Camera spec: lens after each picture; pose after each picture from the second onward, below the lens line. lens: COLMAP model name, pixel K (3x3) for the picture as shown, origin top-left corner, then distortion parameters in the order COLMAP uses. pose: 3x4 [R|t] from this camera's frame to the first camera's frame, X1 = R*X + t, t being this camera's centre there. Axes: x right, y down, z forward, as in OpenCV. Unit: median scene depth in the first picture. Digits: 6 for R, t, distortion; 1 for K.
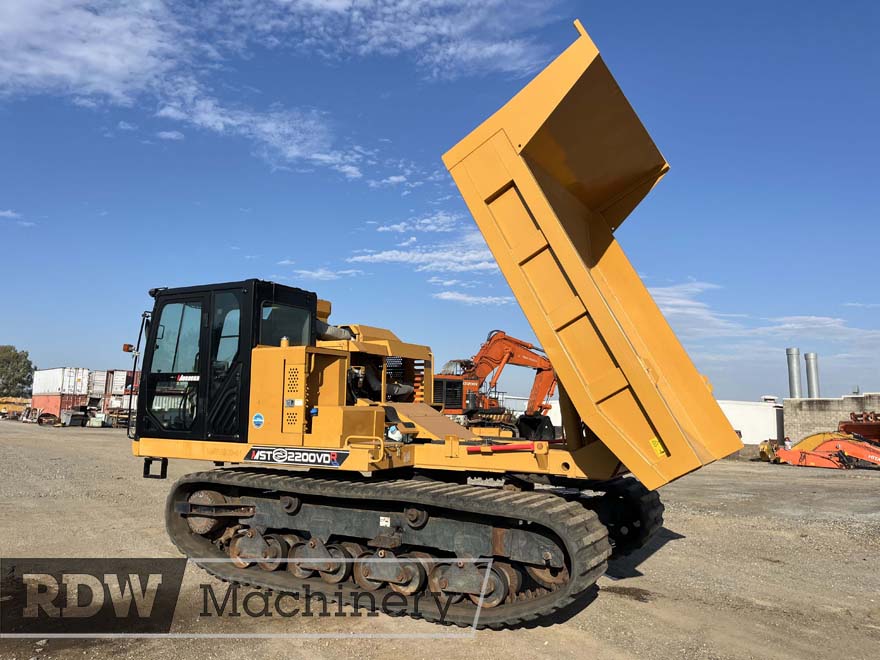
lens RADIAL K [[684.4, 0, 447.3], [0, 684.4, 326.5], [0, 0, 1]] dist [0.068427, -0.105770]
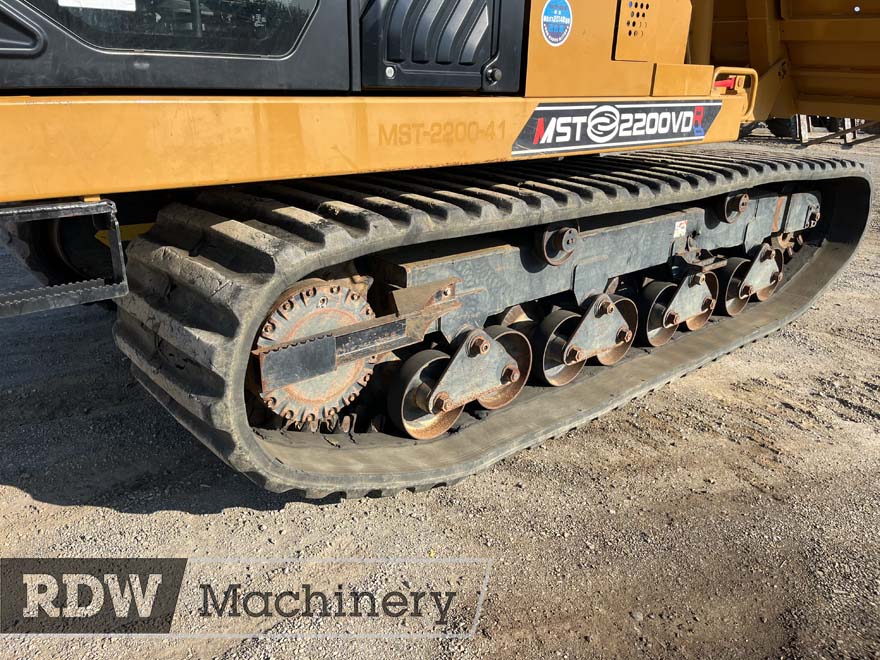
lens RADIAL K [[684.4, 0, 445.4], [0, 684.4, 342.2], [0, 0, 1]] dist [0.068427, -0.105770]
pose [[0.319626, -0.348587, 0.881094, -0.500643], [-0.129529, 0.905068, 0.405061, 0.118514], [-0.938649, -0.243595, 0.244131, 0.743222]]
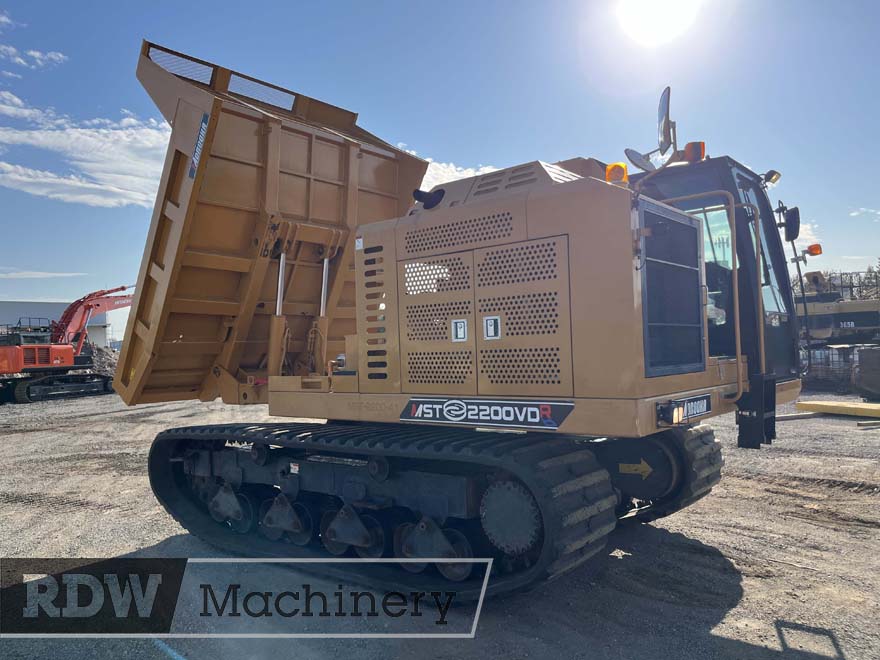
lens RADIAL K [[684.4, 0, 436.1], [0, 684.4, 330.5], [0, 0, 1]] dist [0.068427, -0.105770]
pose [[0.980370, -0.052783, -0.189970, -0.103919], [0.069946, 0.993940, 0.084804, 0.043880], [0.184342, -0.096427, 0.978121, 0.289906]]
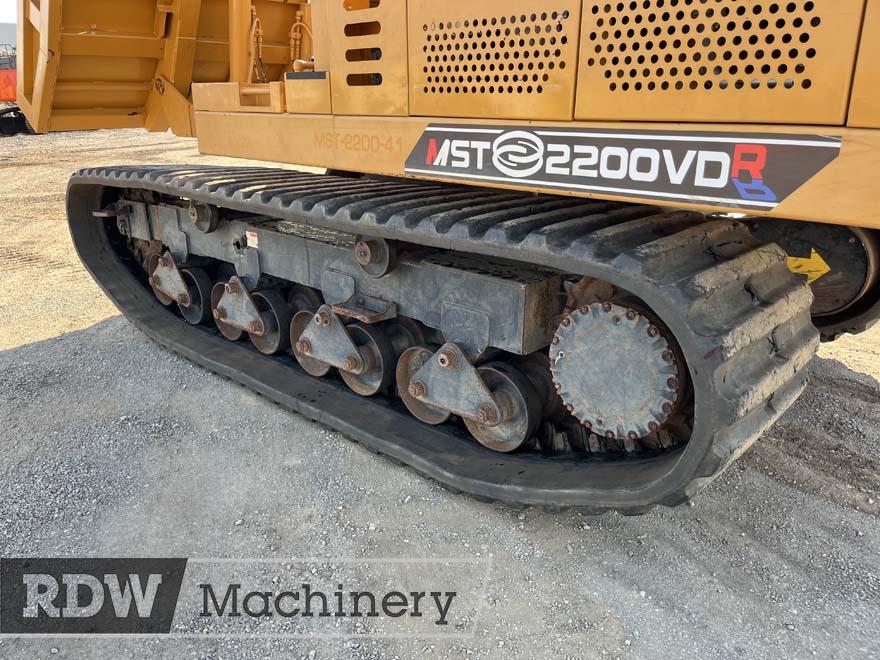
lens RADIAL K [[684.4, 0, 435.3], [0, 684.4, 336.6], [0, 0, 1]] dist [0.068427, -0.105770]
pose [[0.967811, 0.068831, -0.242085, -0.154451], [0.043955, 0.900866, 0.431867, 0.098507], [0.247812, -0.428606, 0.868842, 0.538085]]
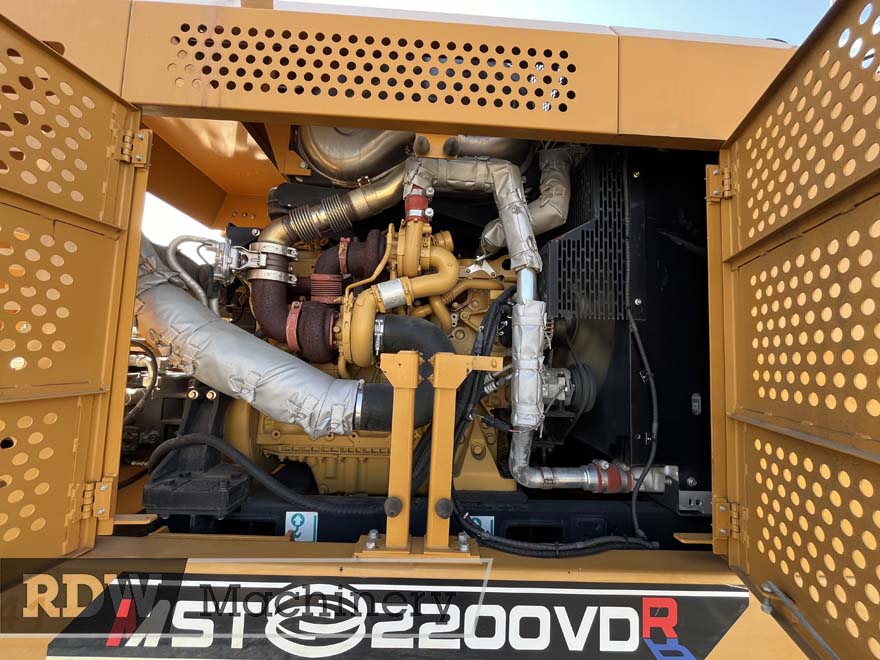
lens RADIAL K [[360.6, 0, 438.6], [0, 360.6, 330.0], [0, 0, 1]] dist [-0.002797, 0.000011]
pose [[0.845692, 0.071819, 0.528816, -0.211851], [-0.097265, 0.995049, 0.020409, 0.077777], [-0.524732, -0.068695, 0.848491, 0.698289]]
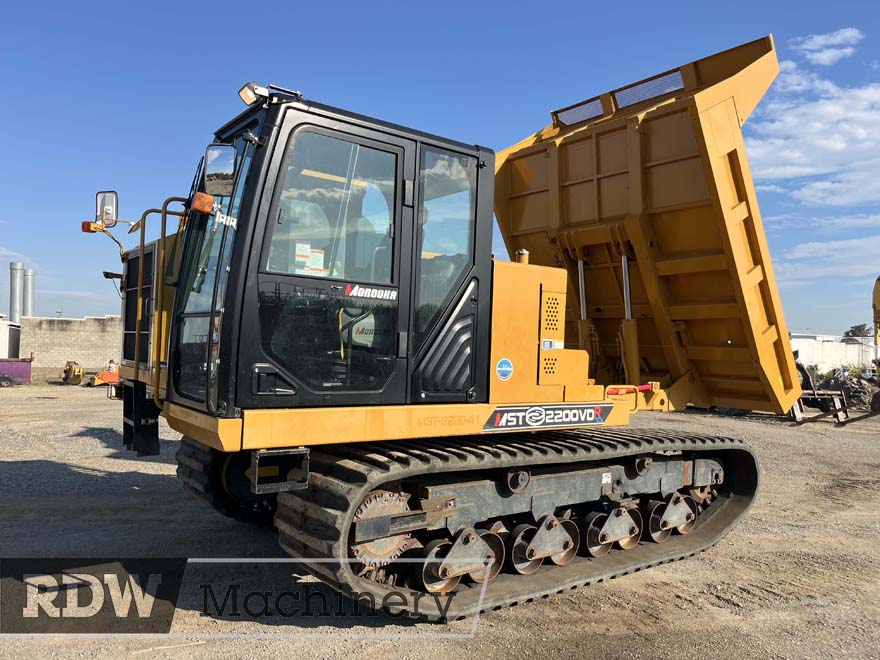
lens RADIAL K [[684.4, 0, 435.4], [0, 684.4, 331.2], [0, 0, 1]] dist [0.068427, -0.105770]
pose [[0.389967, 0.021072, 0.920588, -0.733008], [-0.137870, 0.989805, 0.035747, 0.067856], [-0.910449, -0.140862, 0.388897, 0.641695]]
